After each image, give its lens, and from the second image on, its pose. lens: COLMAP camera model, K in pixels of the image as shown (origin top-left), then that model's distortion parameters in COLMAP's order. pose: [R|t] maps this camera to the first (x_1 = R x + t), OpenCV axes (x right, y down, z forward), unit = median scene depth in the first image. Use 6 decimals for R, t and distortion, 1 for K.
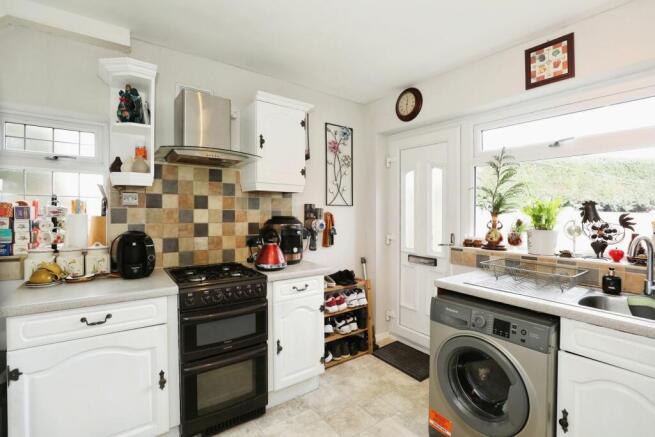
lens RADIAL K [[297.7, 0, 328.0], [0, 297.7, 215.6], [0, 0, 1]] dist [-0.020737, -0.000047]
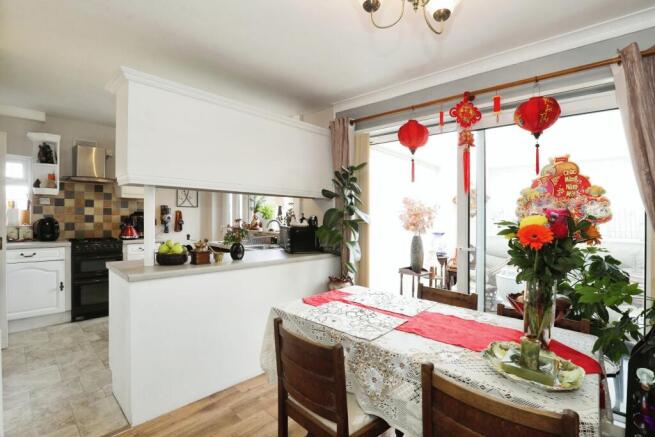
lens RADIAL K [[308.6, 0, 327.5], [0, 308.6, 218.5], [0, 0, 1]] dist [-0.004081, -0.000485]
pose [[0.984872, 0.009162, 0.173042, 0.756188], [-0.009001, 0.999958, -0.001717, 0.041412], [-0.173050, 0.000133, 0.984913, -1.226748]]
